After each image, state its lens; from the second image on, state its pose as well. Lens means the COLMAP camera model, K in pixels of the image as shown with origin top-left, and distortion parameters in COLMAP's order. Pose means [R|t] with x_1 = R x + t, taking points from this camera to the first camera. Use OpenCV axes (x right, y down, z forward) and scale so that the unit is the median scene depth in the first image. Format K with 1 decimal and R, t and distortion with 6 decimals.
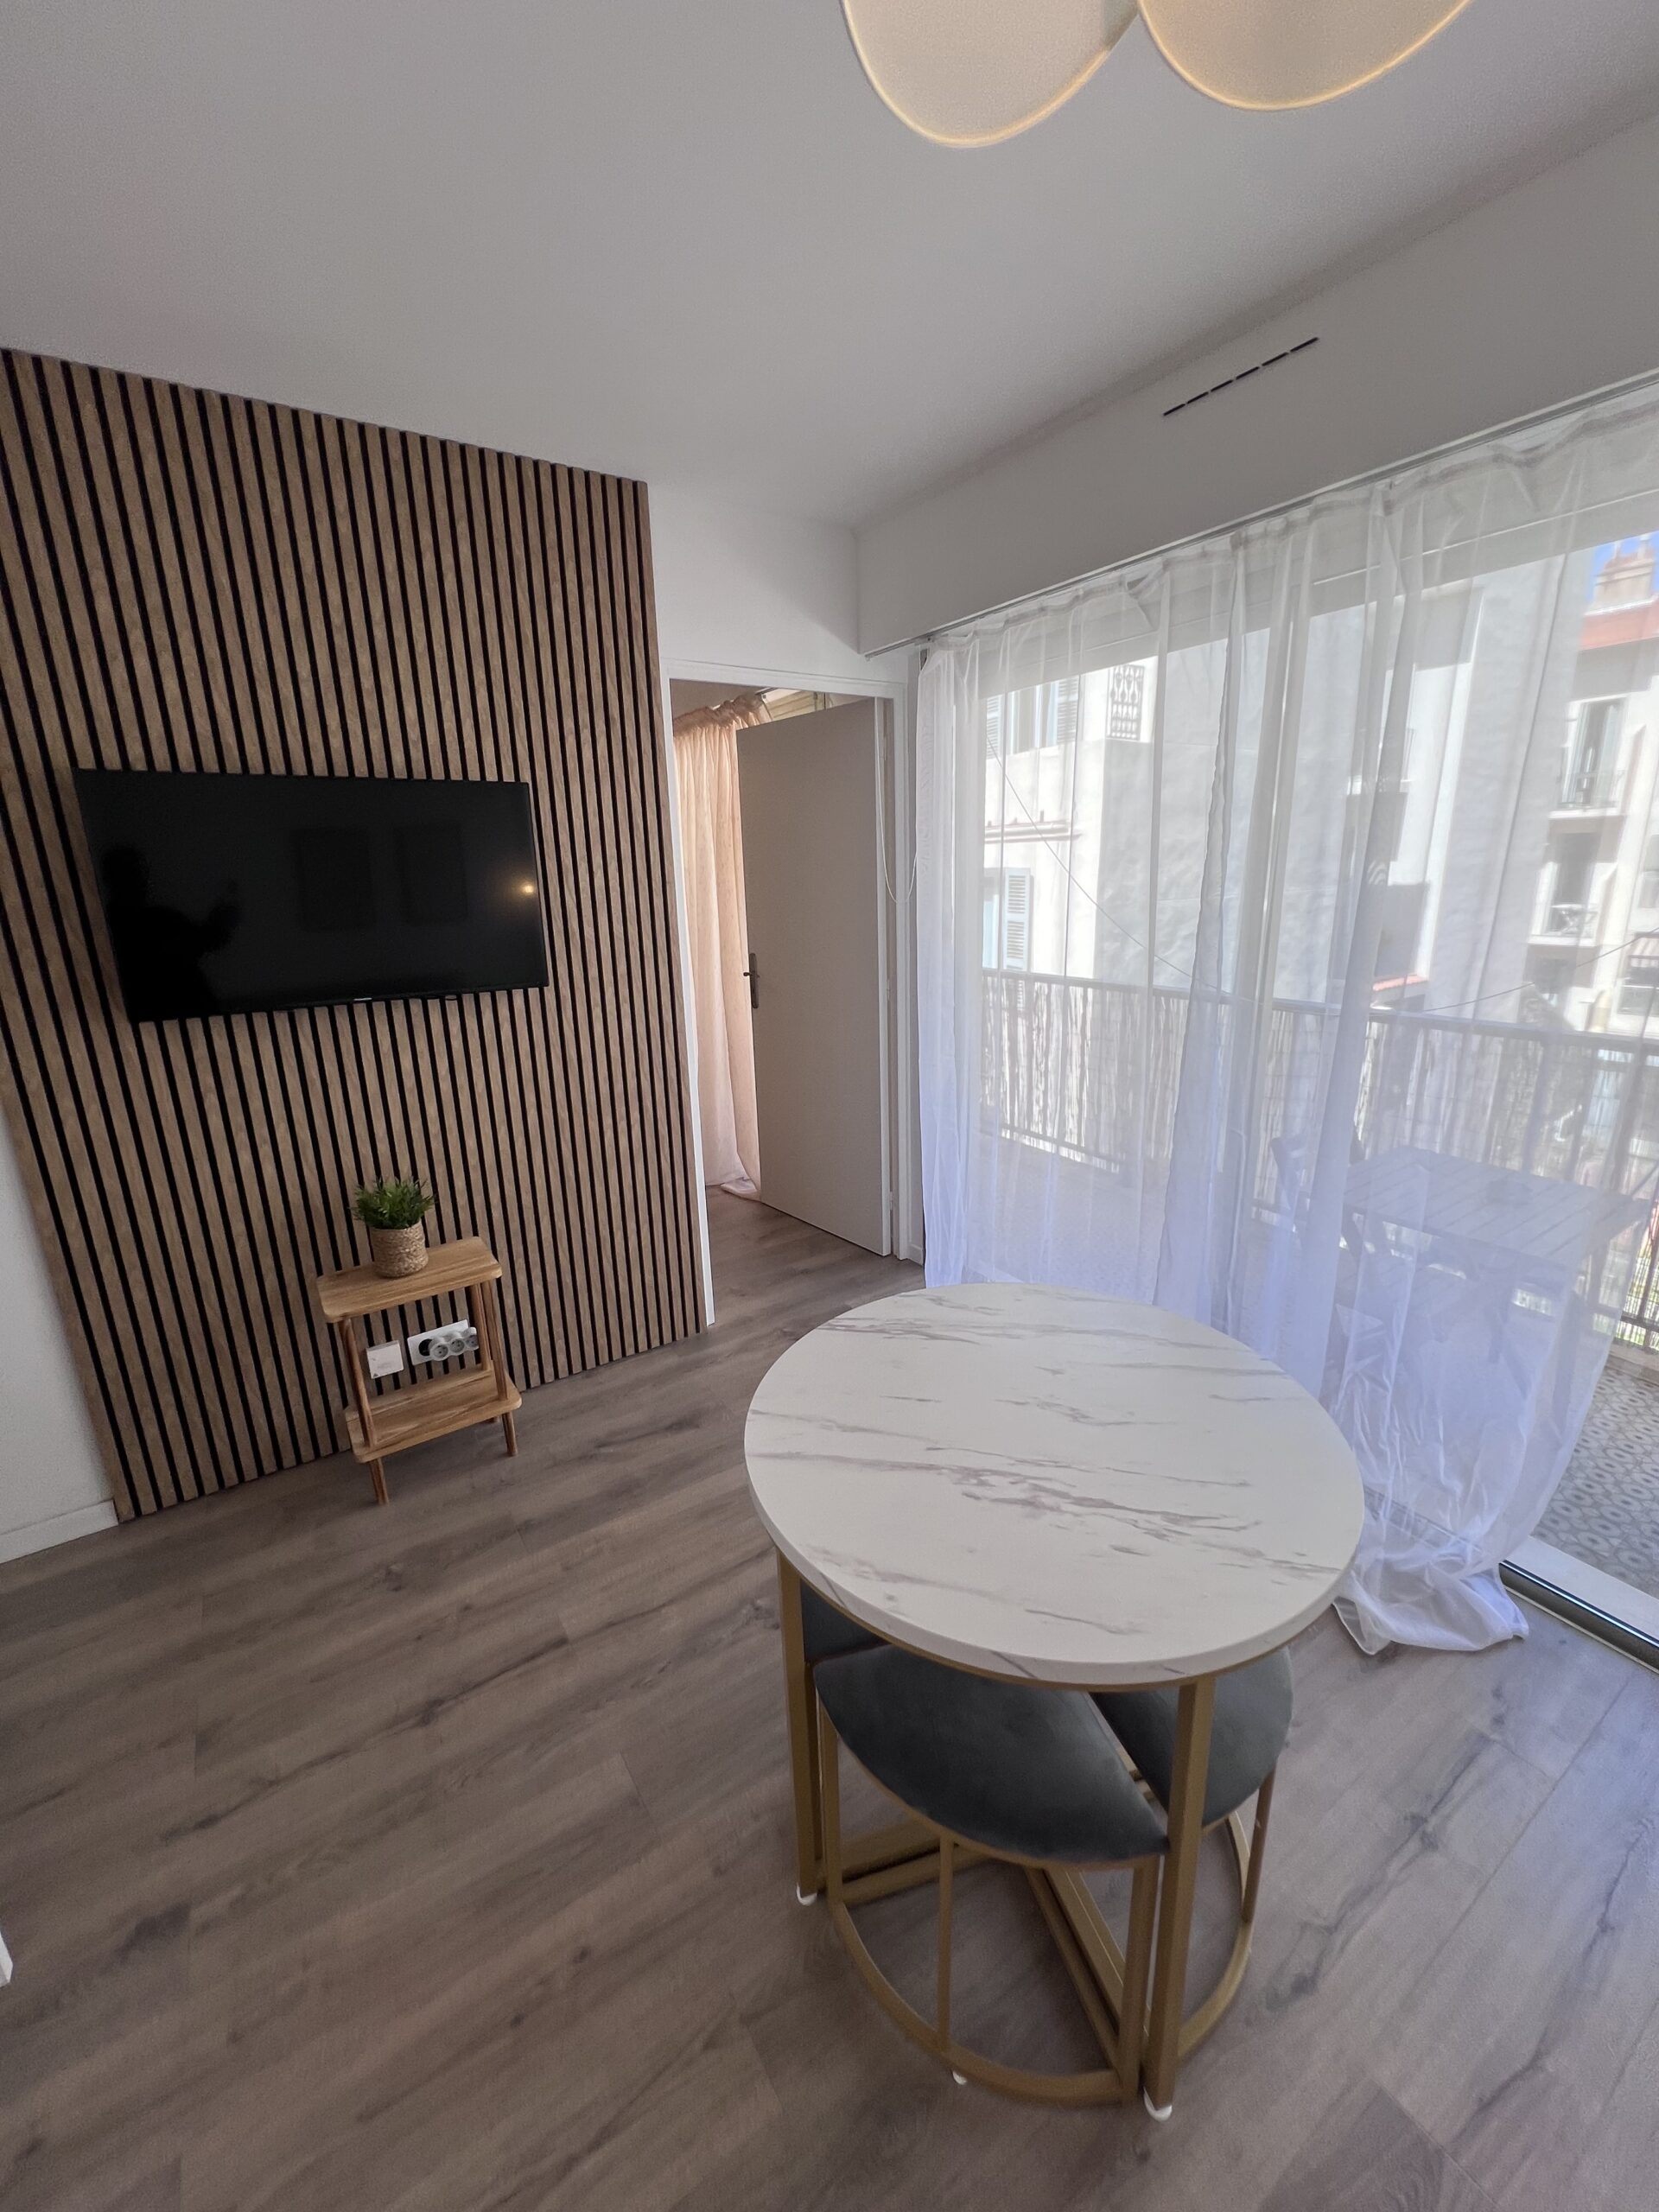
lens RADIAL K [[891.7, 0, 835.2], [0, 891.7, 1103.5], [0, 0, 1]] dist [-0.003826, 0.001374]
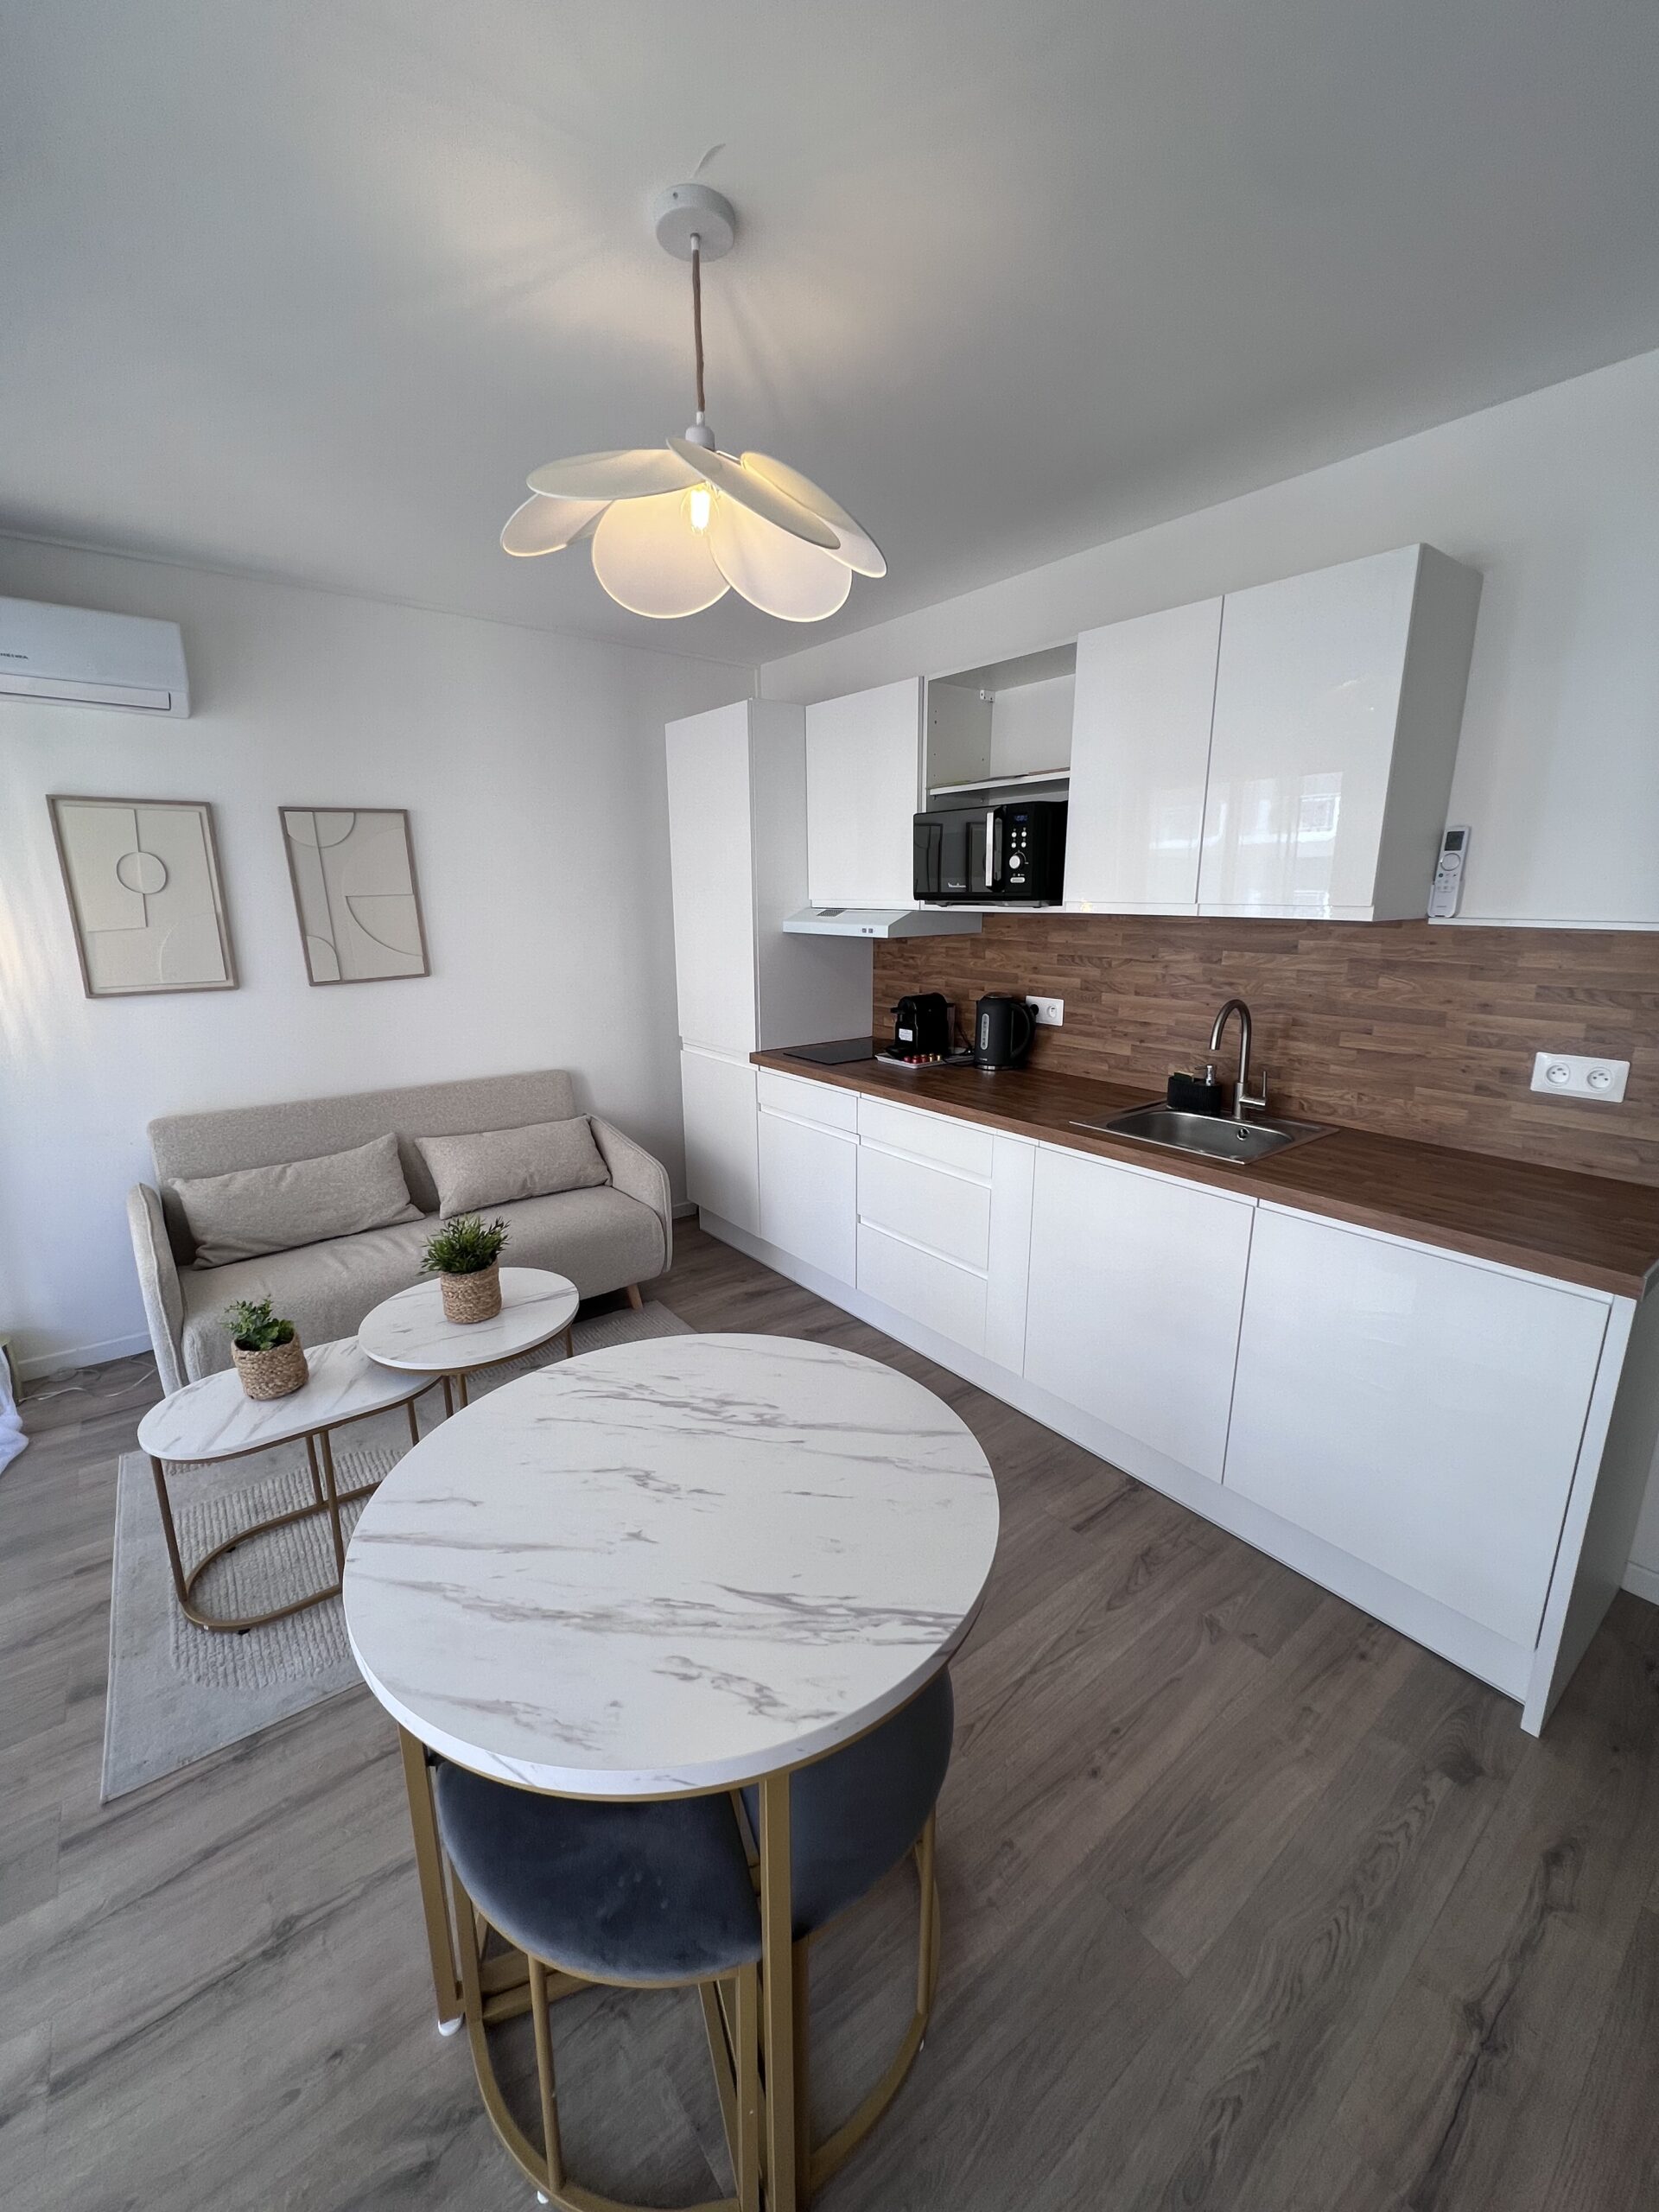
lens RADIAL K [[891.7, 0, 834.8], [0, 891.7, 1101.8], [0, 0, 1]] dist [-0.003826, 0.001374]
pose [[-0.995666, 0.052270, -0.076923, 0.068827], [0.009420, 0.879542, 0.475728, -0.257176], [0.092523, 0.472941, -0.876223, 0.943413]]
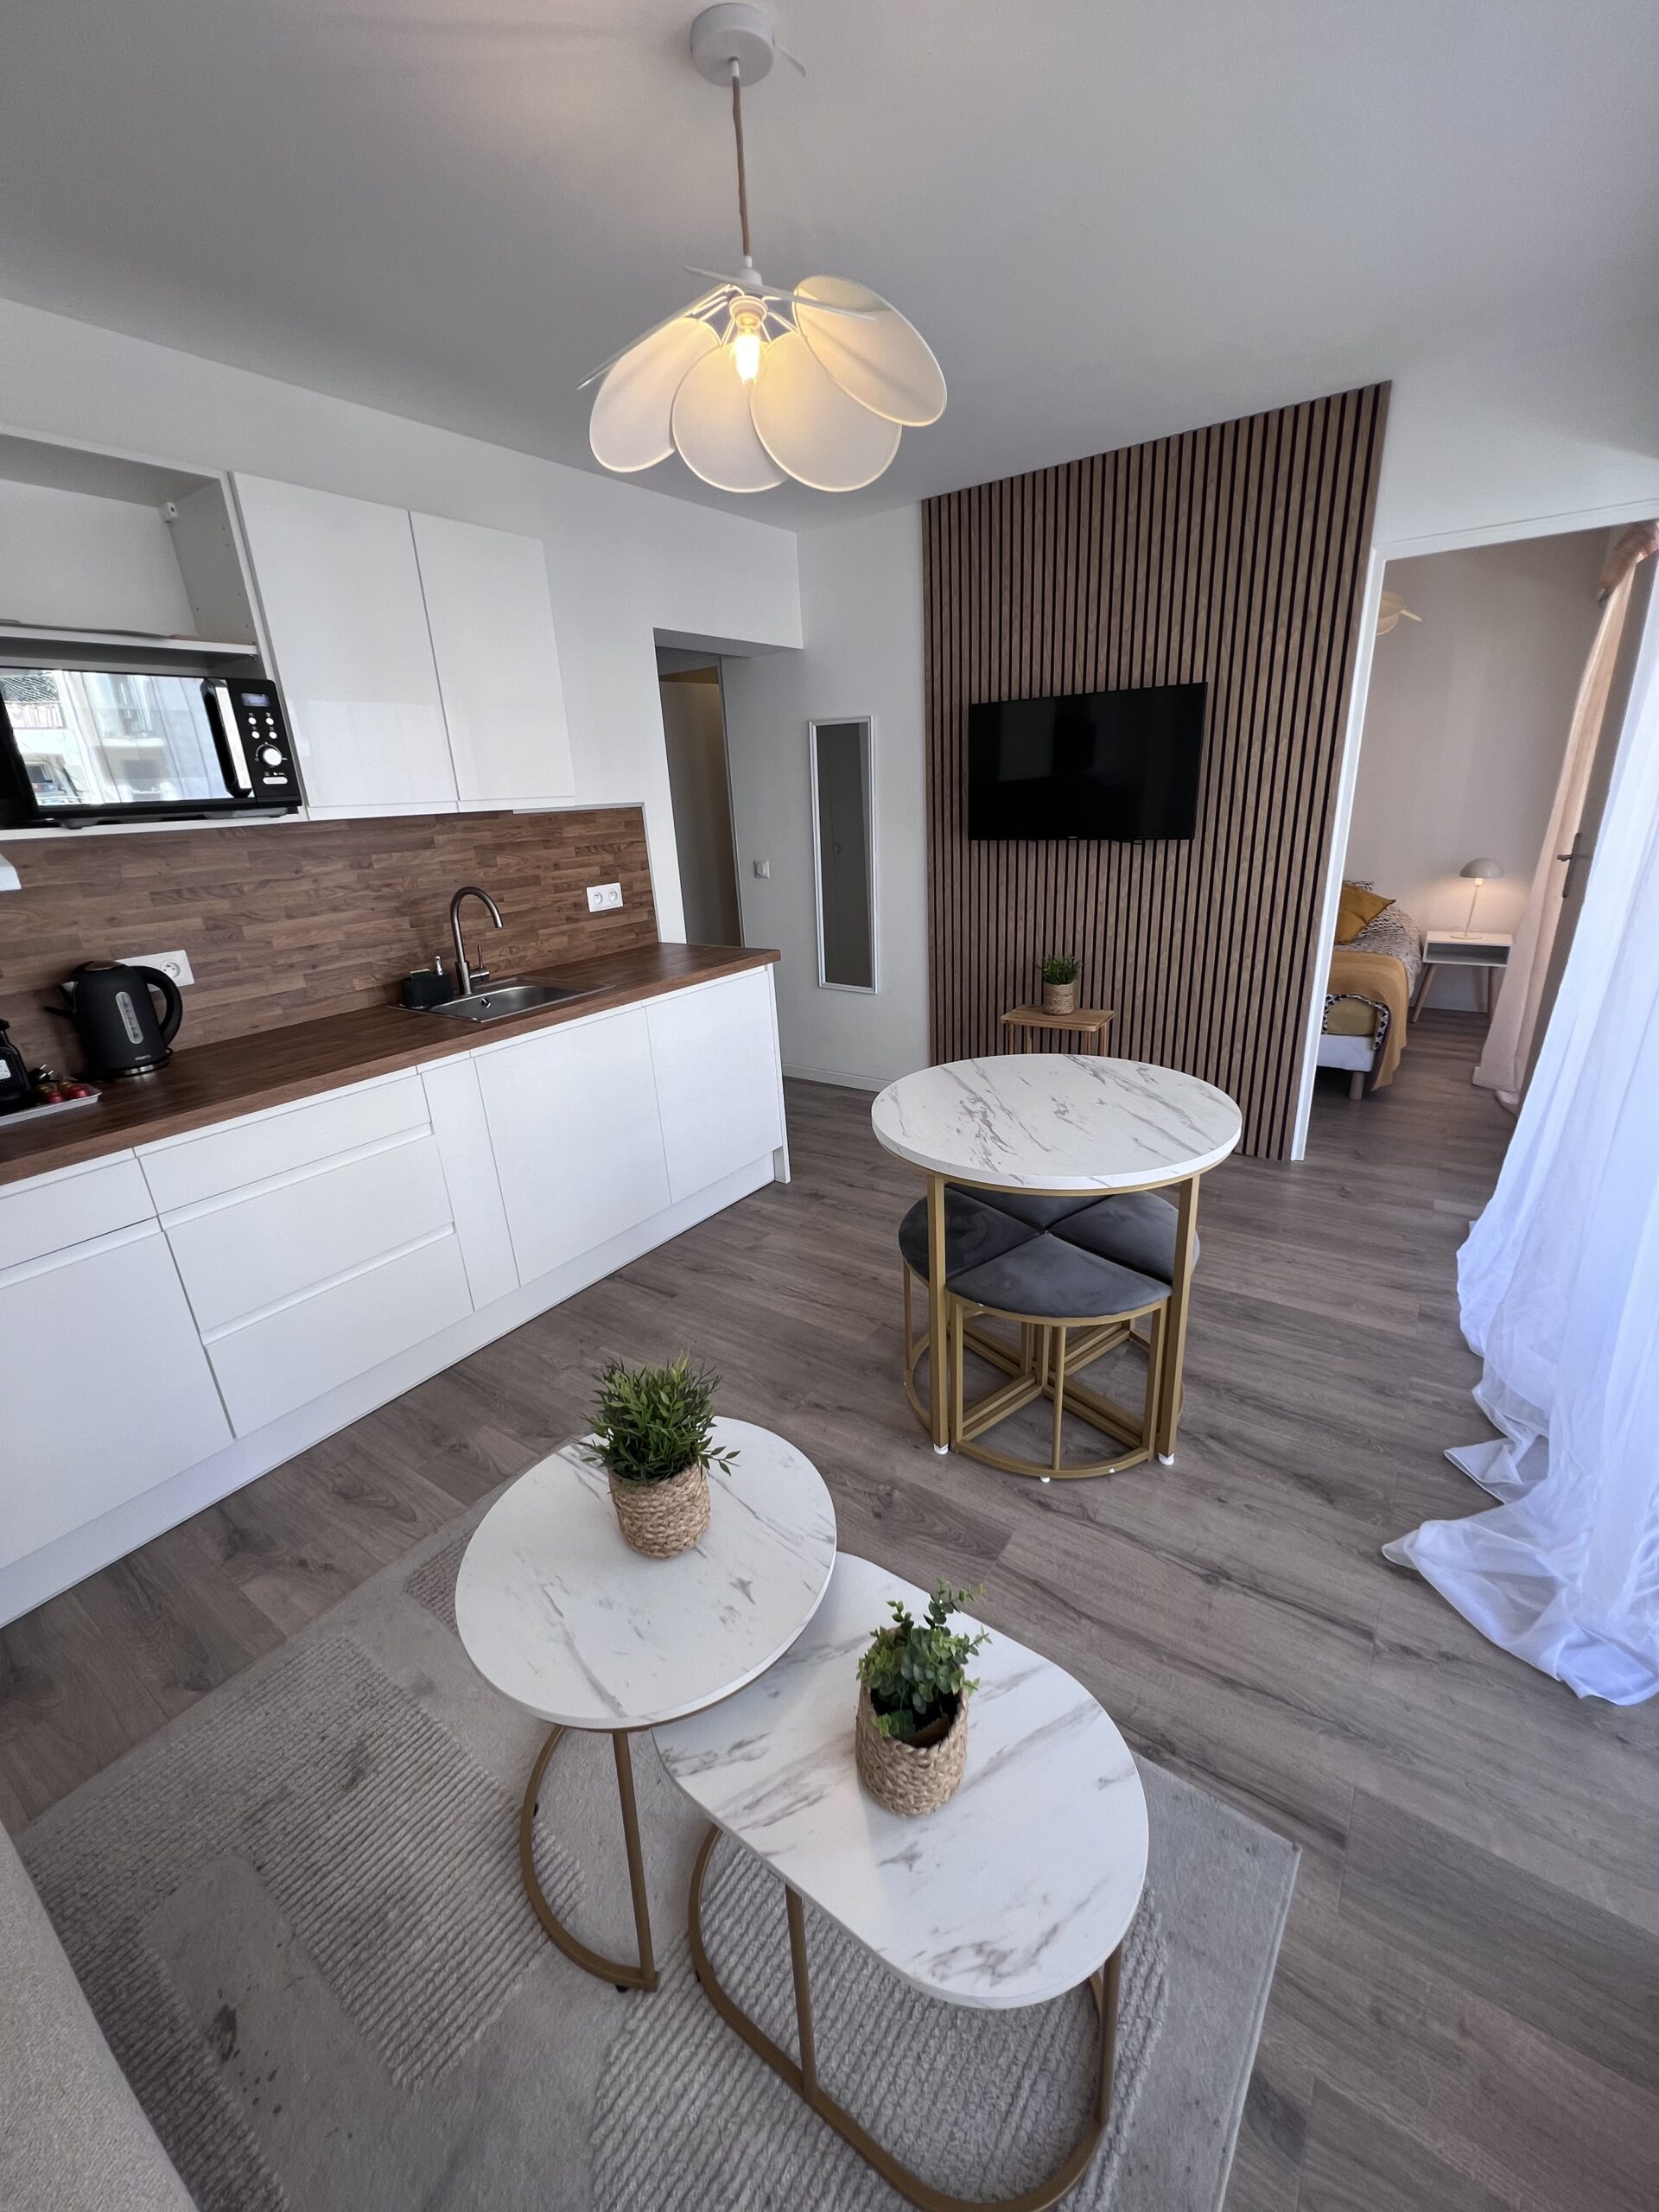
lens RADIAL K [[891.7, 0, 838.6], [0, 891.7, 1101.6], [0, 0, 1]] dist [-0.003826, 0.001374]
pose [[0.372522, 0.319389, -0.871331, 0.853467], [-0.200696, 0.944418, 0.260376, -0.001090], [0.906062, 0.077877, 0.415916, -0.012832]]
